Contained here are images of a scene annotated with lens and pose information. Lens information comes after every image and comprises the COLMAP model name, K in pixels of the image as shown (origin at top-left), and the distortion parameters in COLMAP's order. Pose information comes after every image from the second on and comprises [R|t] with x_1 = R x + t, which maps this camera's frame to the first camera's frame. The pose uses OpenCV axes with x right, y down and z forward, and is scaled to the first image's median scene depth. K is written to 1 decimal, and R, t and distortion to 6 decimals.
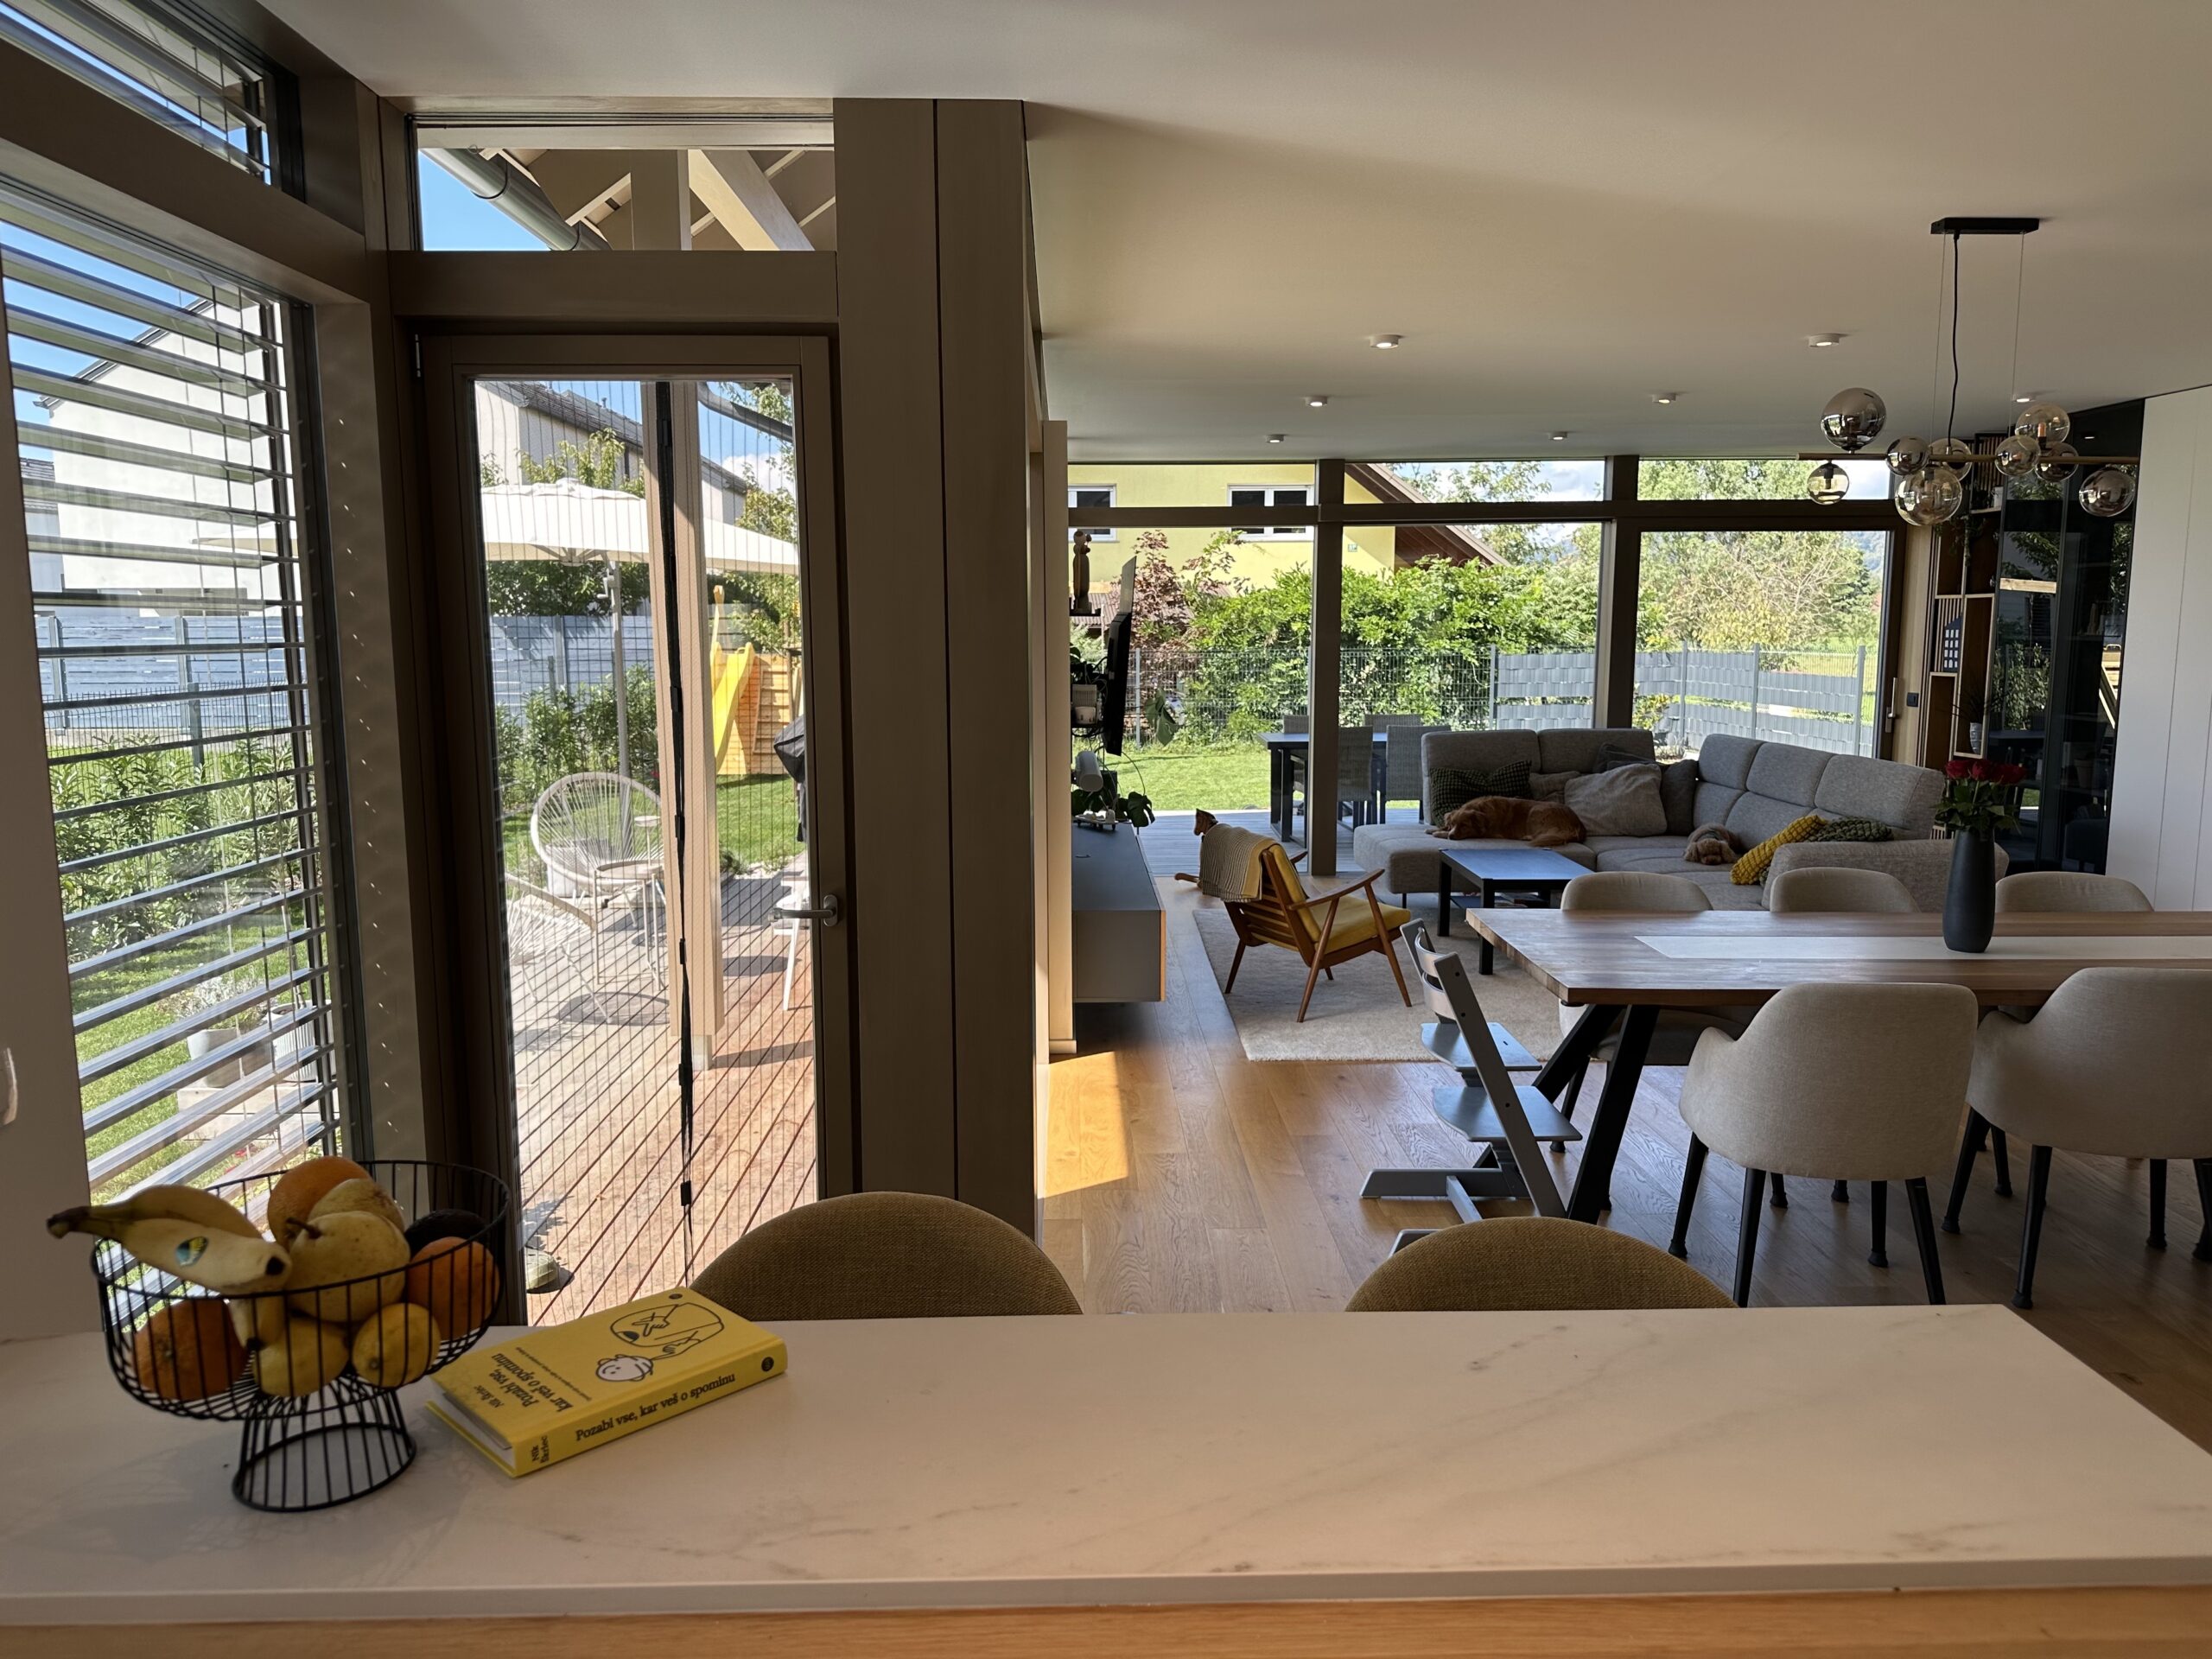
lens RADIAL K [[1536.2, 0, 1104.2], [0, 1536.2, 839.0], [0, 0, 1]] dist [0.193731, -0.392606]
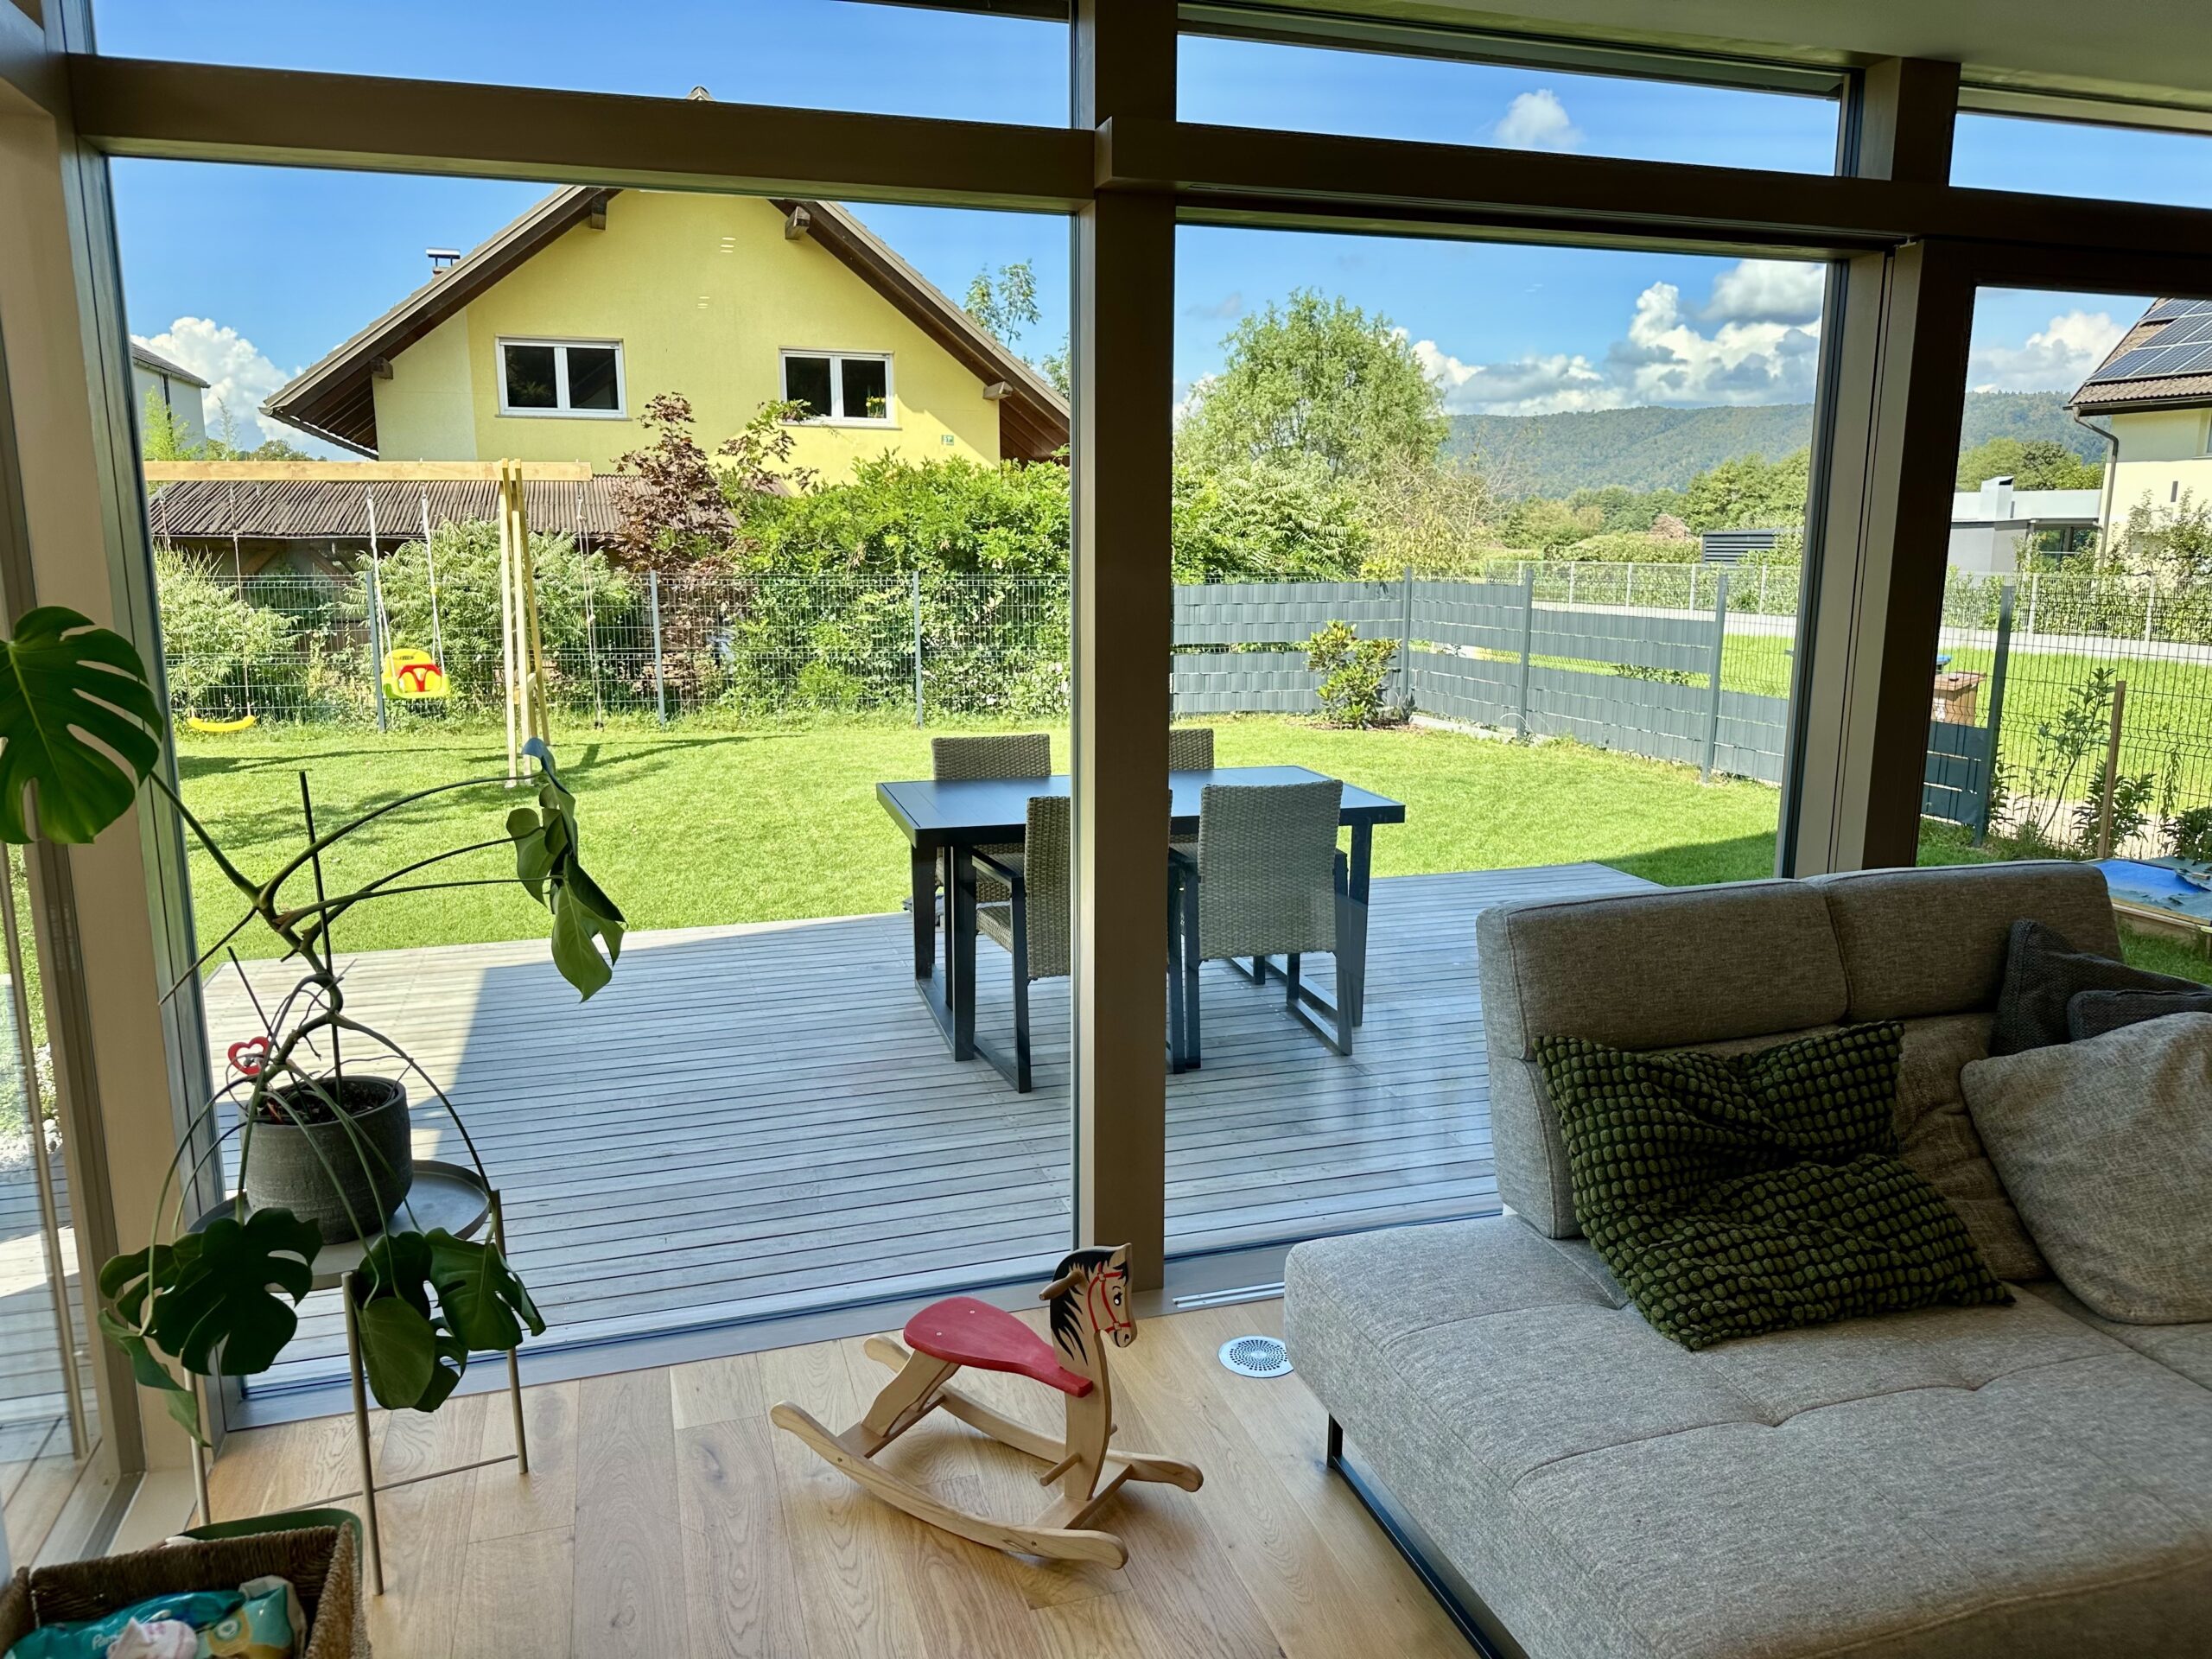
lens RADIAL K [[1536.2, 0, 1104.2], [0, 1536.2, 839.0], [0, 0, 1]] dist [0.193731, -0.392606]
pose [[0.961885, -0.047469, 0.269303, 0.022454], [0.033082, 0.997785, 0.057713, -0.041868], [-0.271446, -0.046604, 0.961325, 0.304667]]
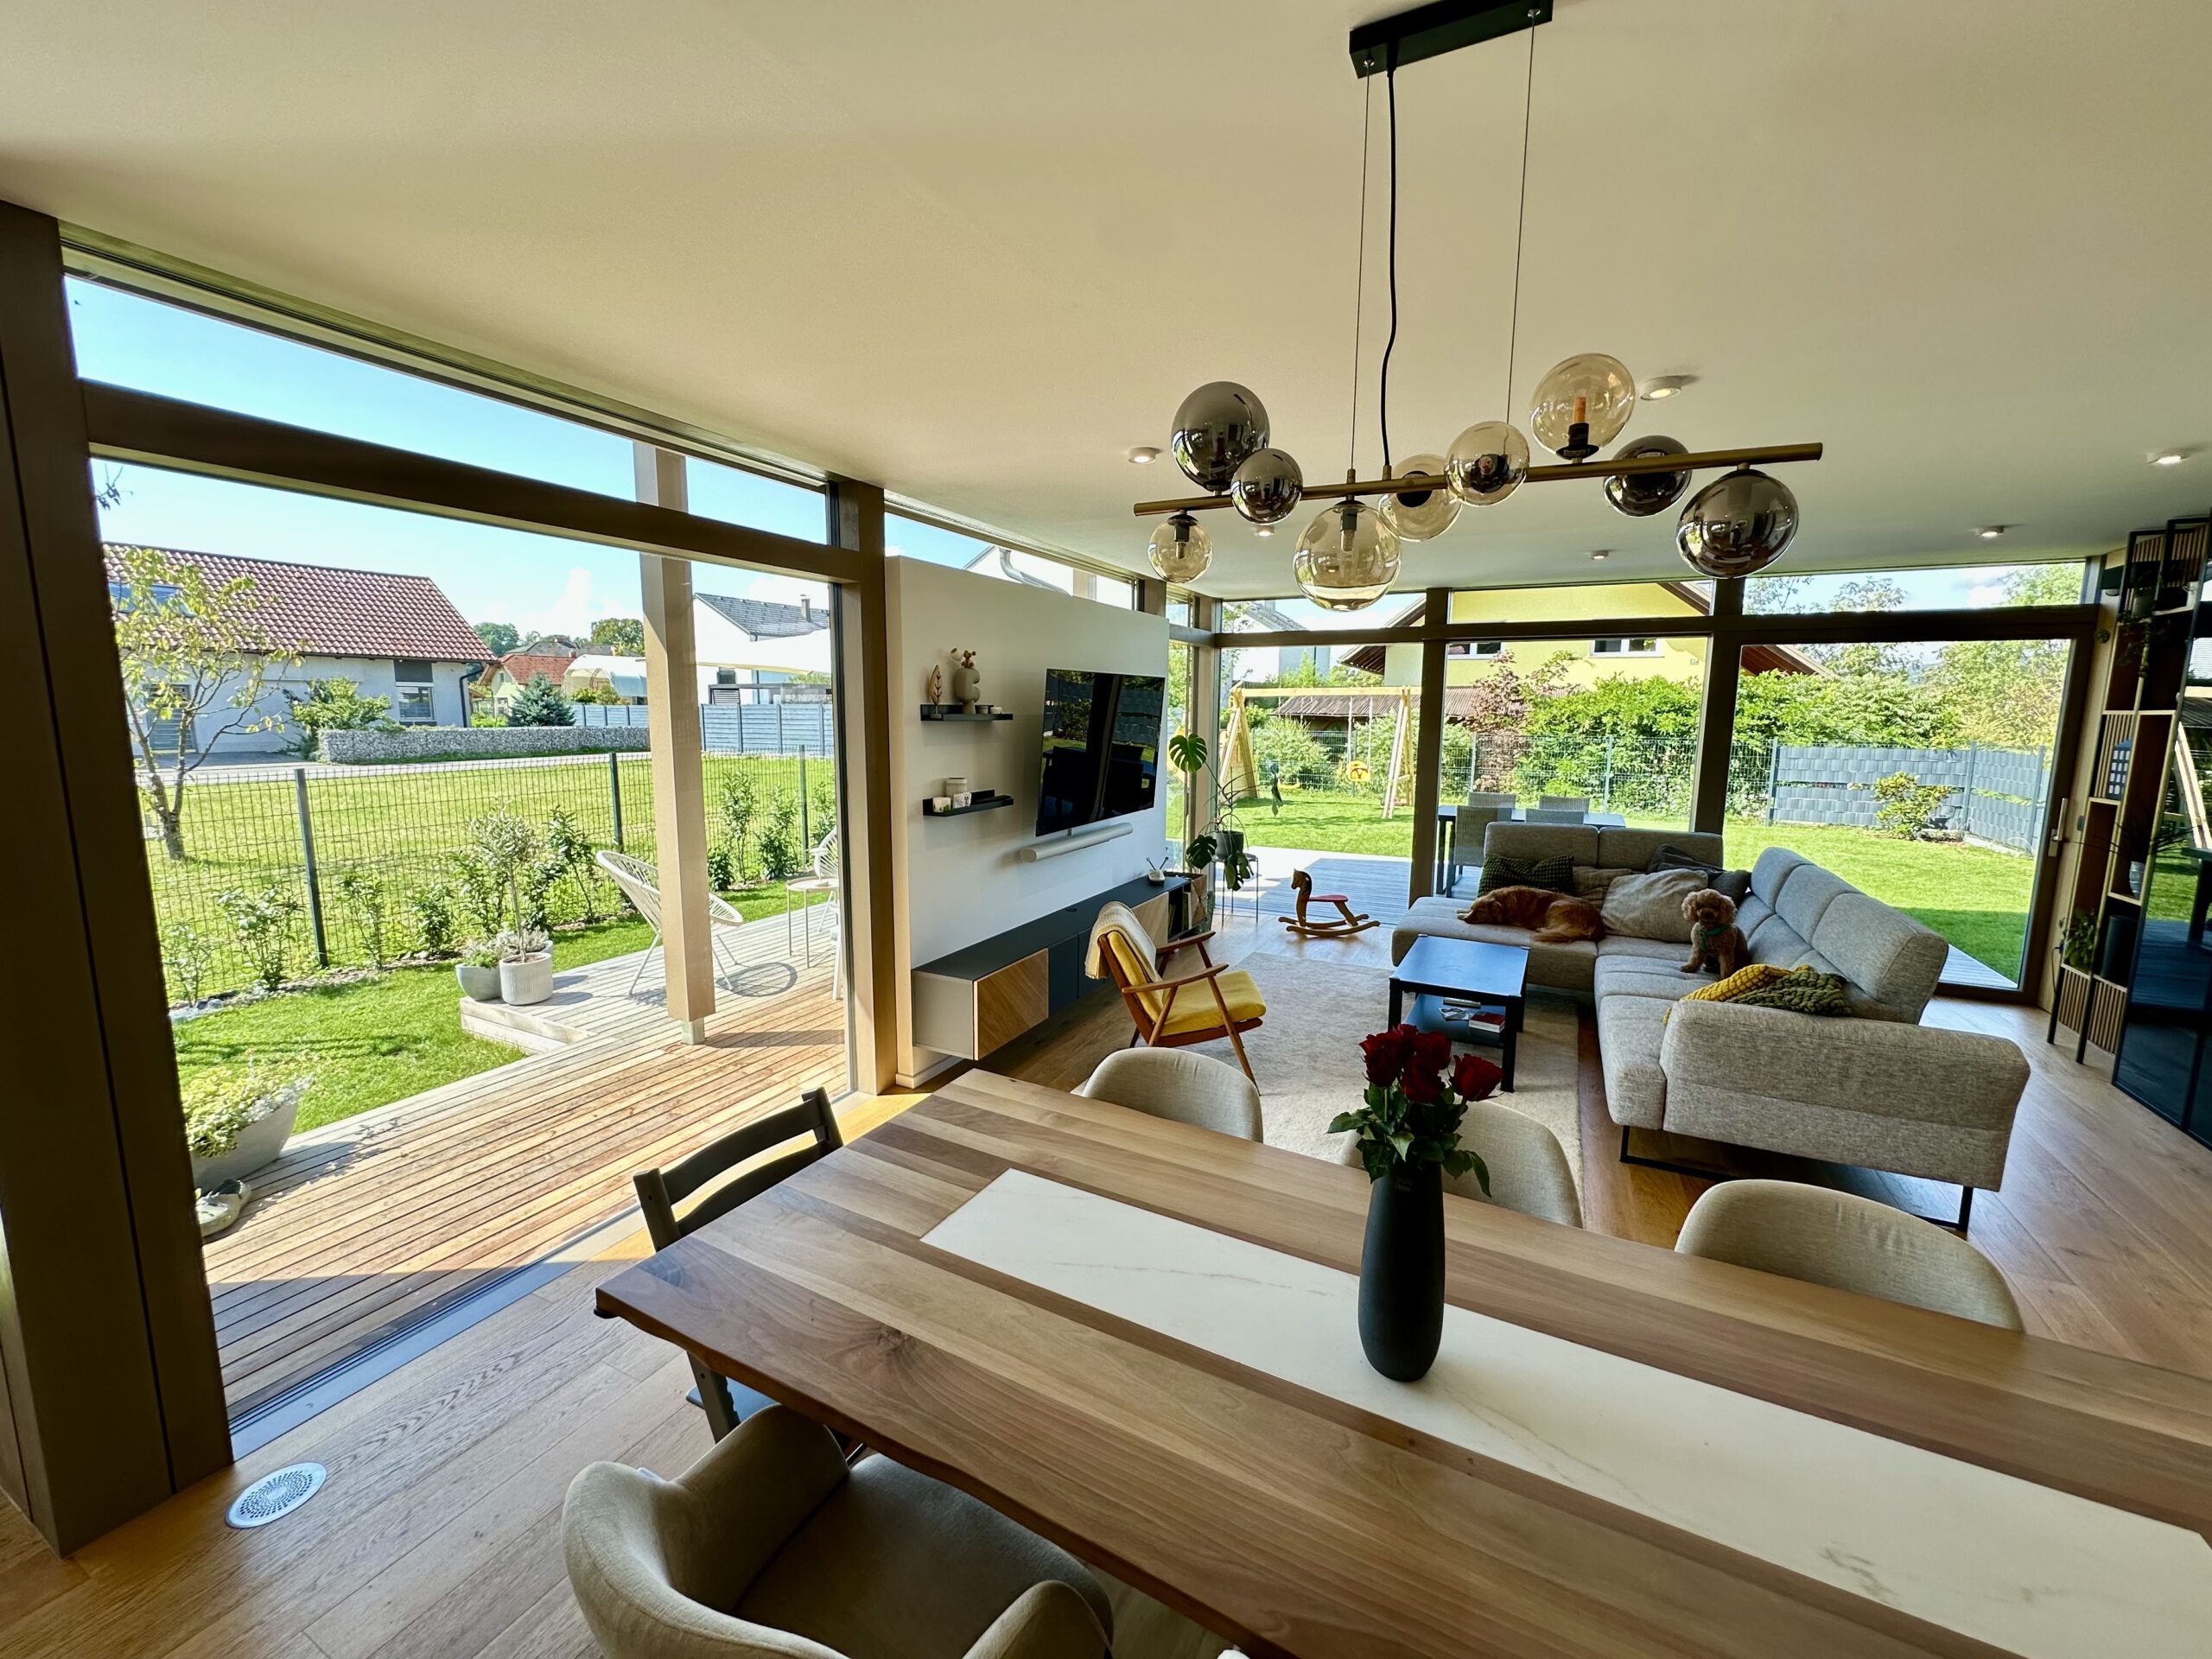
lens RADIAL K [[878.7, 0, 1106.0], [0, 878.7, 829.5], [0, 0, 1]] dist [-0.002258, -0.000430]
pose [[0.880935, 0.075966, -0.467100, 0.108088], [-0.076937, 0.996891, 0.017028, -0.021624], [0.466942, 0.020936, 0.884040, 0.122472]]
